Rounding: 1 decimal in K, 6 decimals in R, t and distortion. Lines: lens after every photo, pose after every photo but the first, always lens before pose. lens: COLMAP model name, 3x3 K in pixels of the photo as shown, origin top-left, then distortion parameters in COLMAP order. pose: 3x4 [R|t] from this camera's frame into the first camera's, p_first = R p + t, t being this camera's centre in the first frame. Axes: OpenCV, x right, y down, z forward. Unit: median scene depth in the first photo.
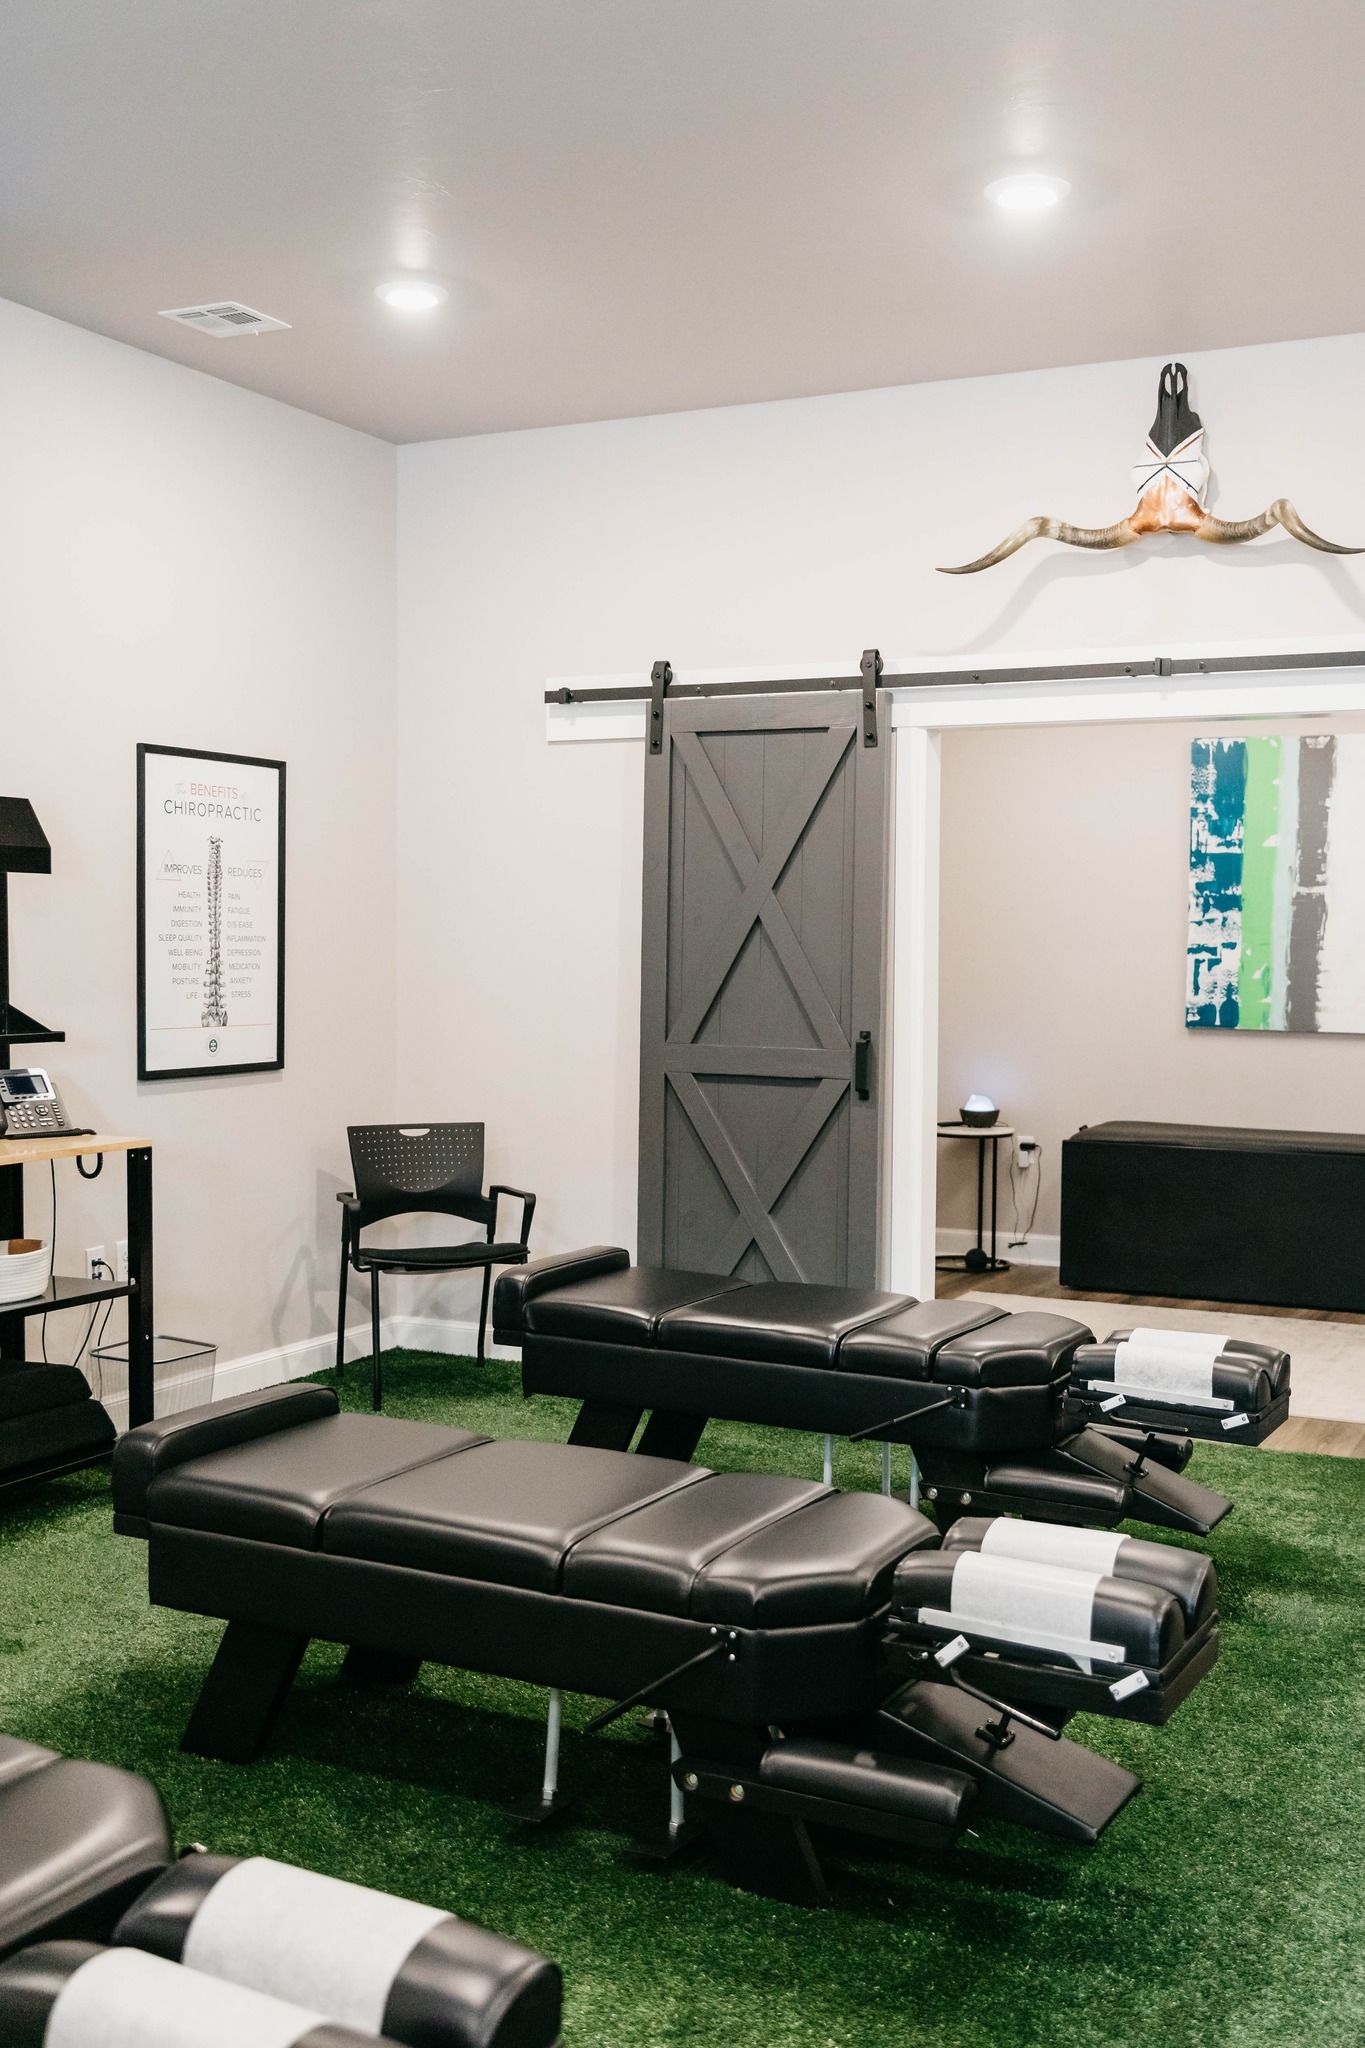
lens RADIAL K [[1831.3, 0, 615.8], [0, 1831.3, 987.6], [0, 0, 1]] dist [0.007799, 0.010578]
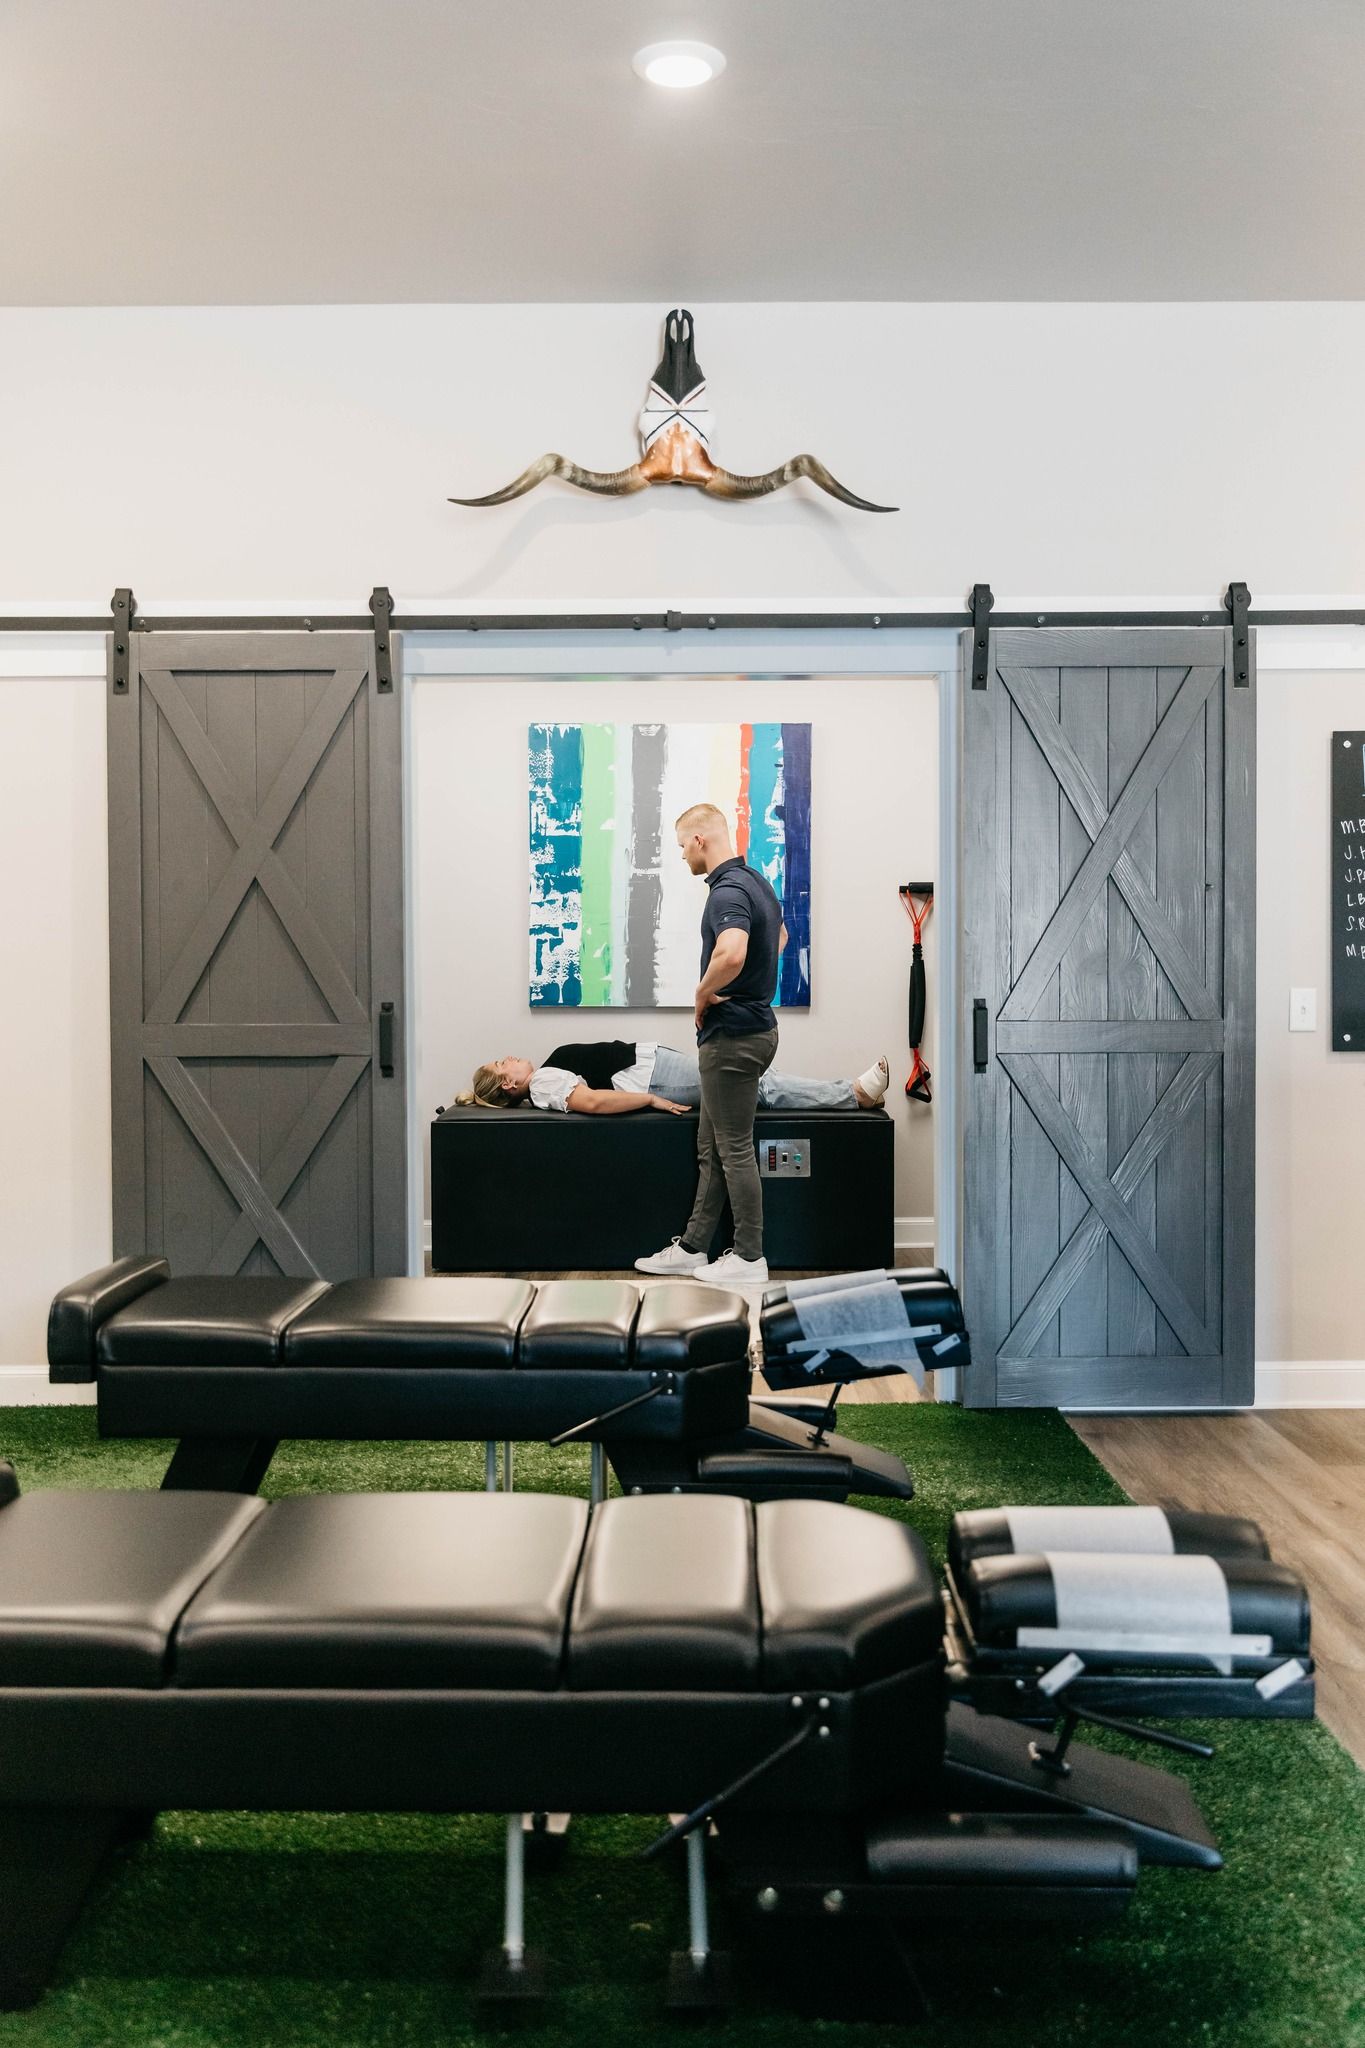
lens RADIAL K [[1831.3, 0, 615.8], [0, 1831.3, 987.6], [0, 0, 1]] dist [0.007799, 0.010578]
pose [[0.918418, -0.025935, 0.394760, -0.115213], [0.025318, 0.999657, 0.006775, 0.012973], [-0.394801, 0.003772, 0.918759, 0.108974]]
